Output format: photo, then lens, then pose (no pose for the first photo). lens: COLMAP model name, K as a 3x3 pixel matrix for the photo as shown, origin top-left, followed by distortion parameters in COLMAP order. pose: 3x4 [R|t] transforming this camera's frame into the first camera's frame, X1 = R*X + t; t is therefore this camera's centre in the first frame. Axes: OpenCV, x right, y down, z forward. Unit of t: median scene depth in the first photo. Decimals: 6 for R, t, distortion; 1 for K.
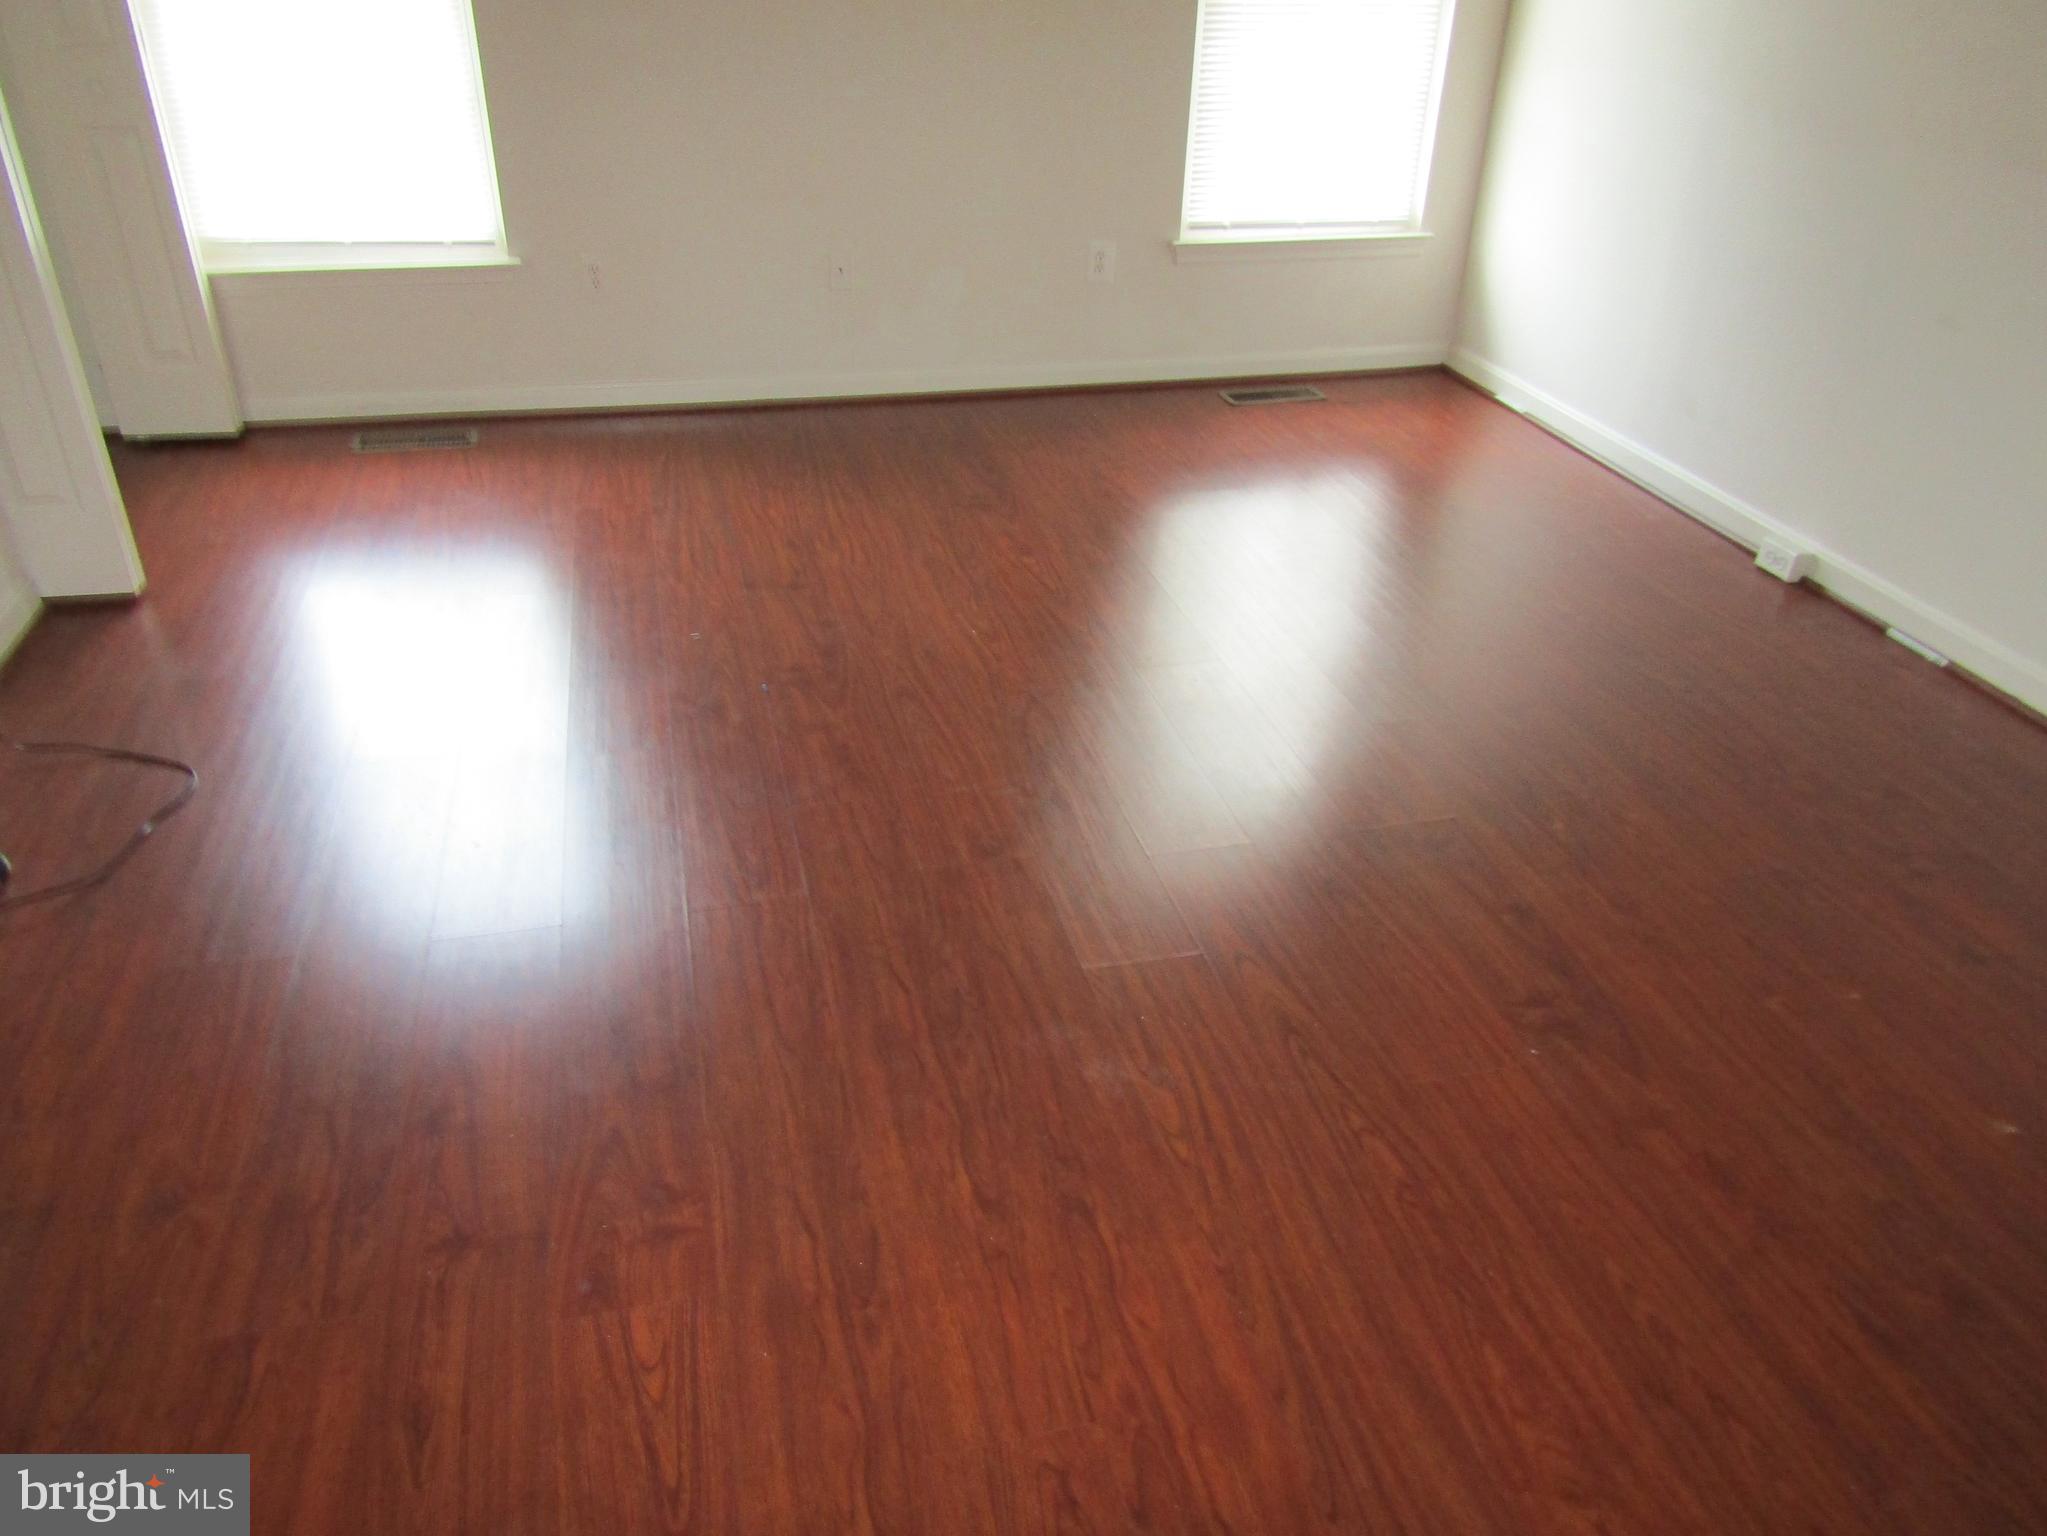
lens RADIAL K [[1452.2, 0, 1023.5], [0, 1452.2, 768.0], [0, 0, 1]] dist [-0.004073, -0.009919]
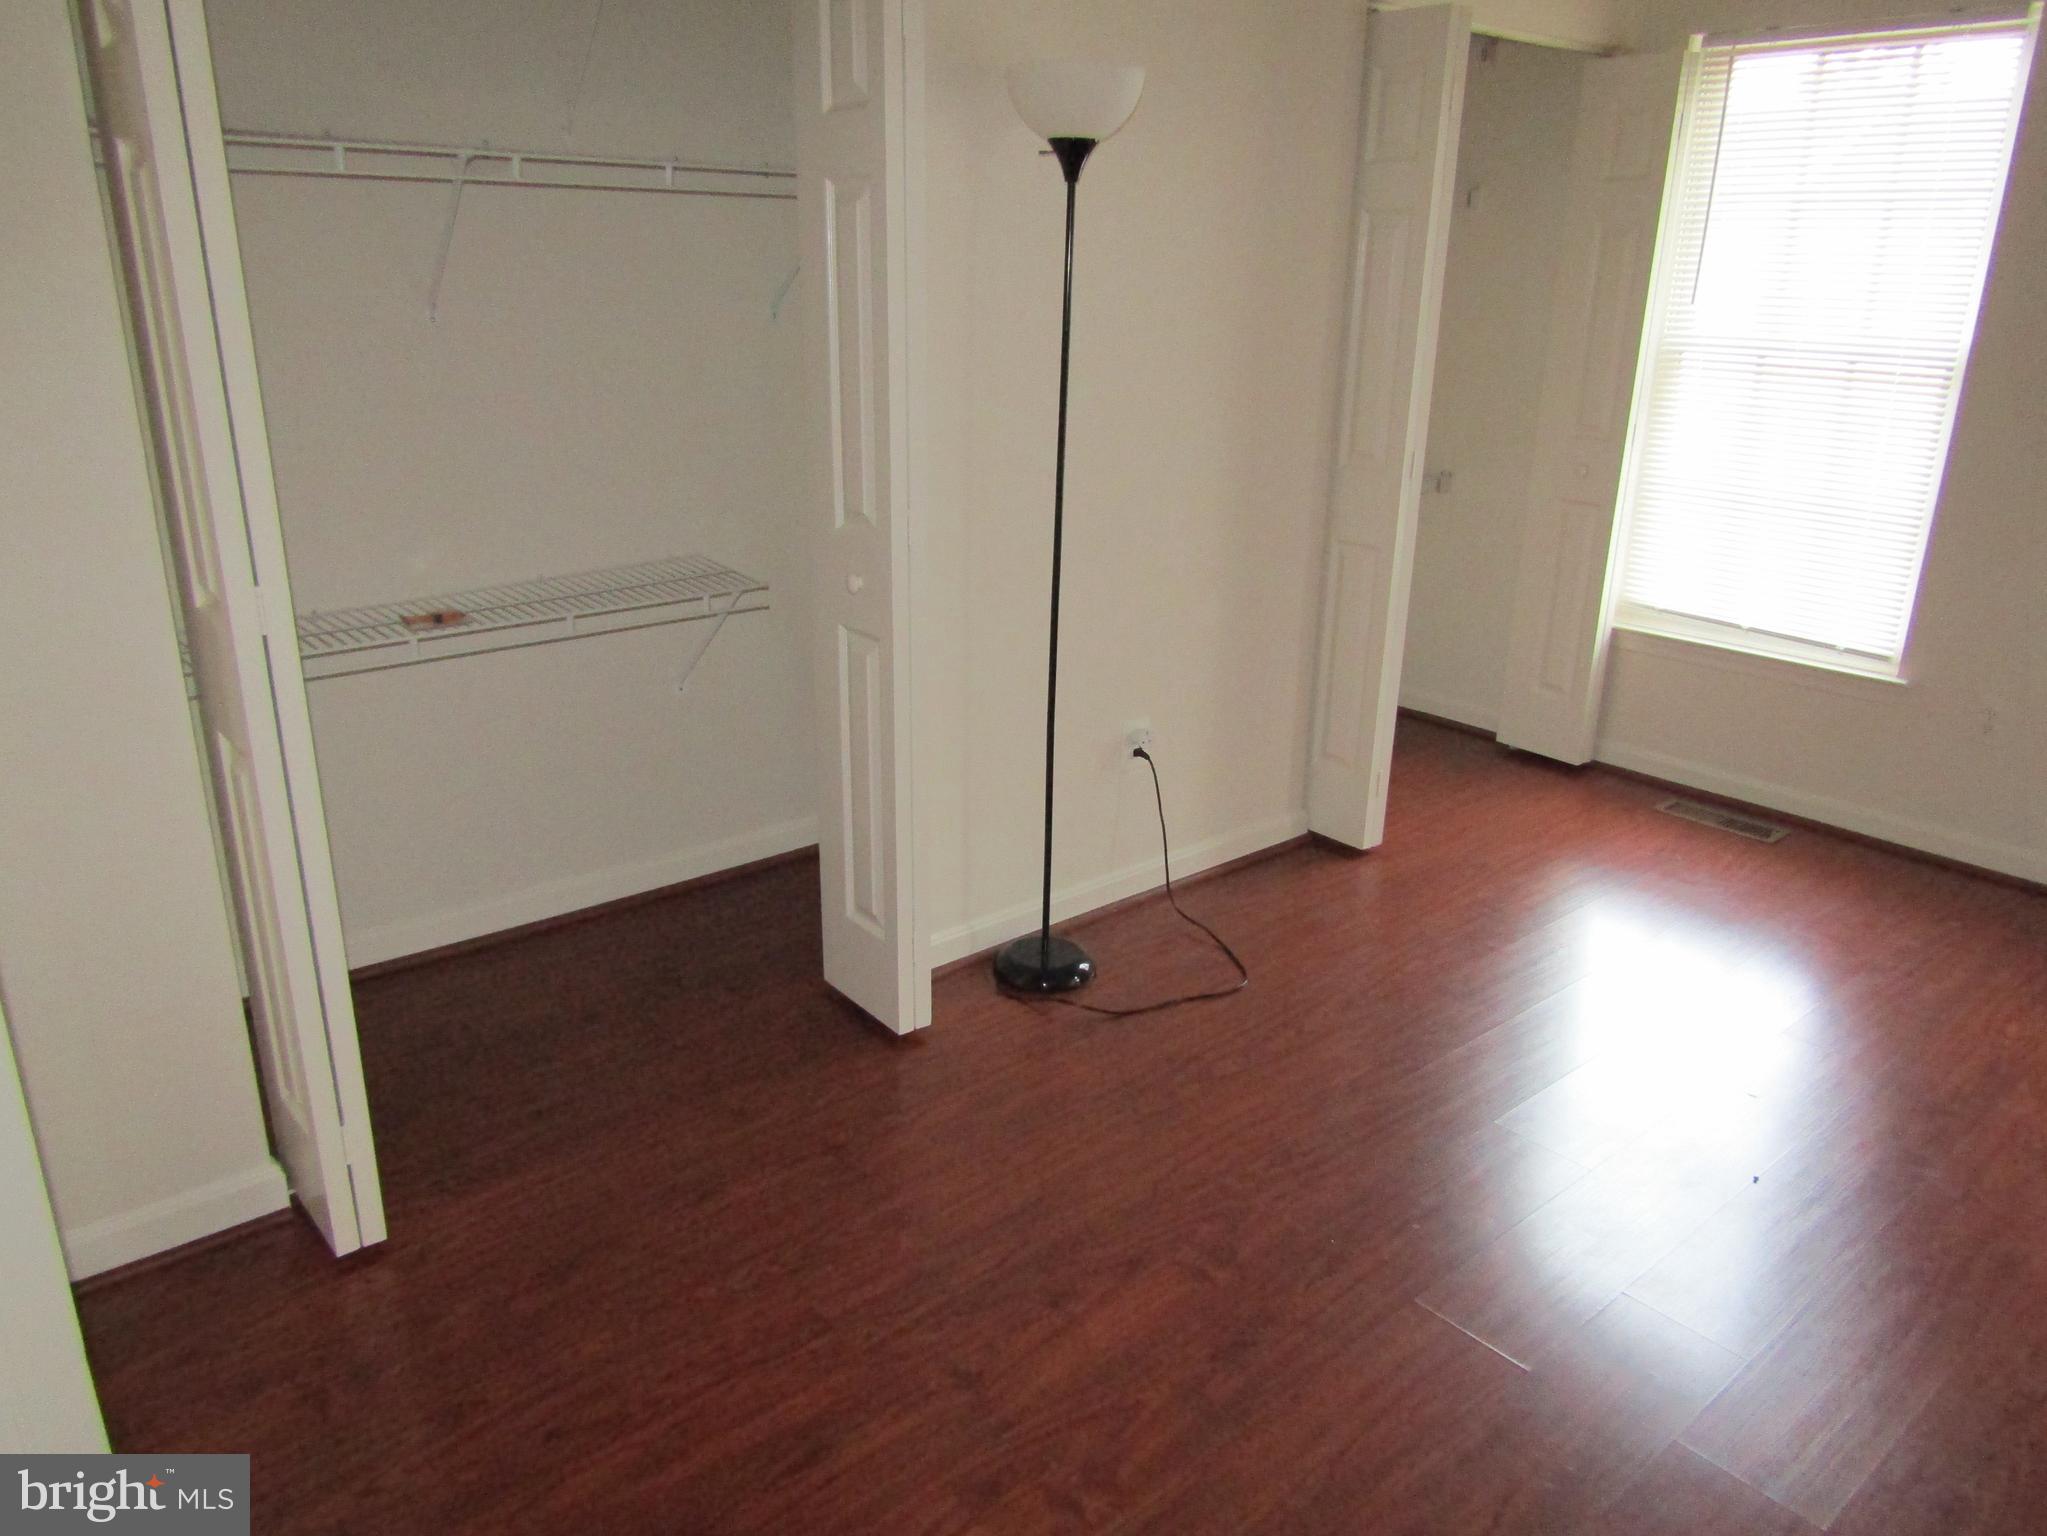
lens RADIAL K [[1452.2, 0, 1023.5], [0, 1452.2, 768.0], [0, 0, 1]] dist [-0.004073, -0.009919]
pose [[0.440316, 0.265163, -0.857794, 0.265011], [-0.469507, 0.882357, 0.031752, -0.083777], [0.765300, 0.388760, 0.513012, 0.147607]]
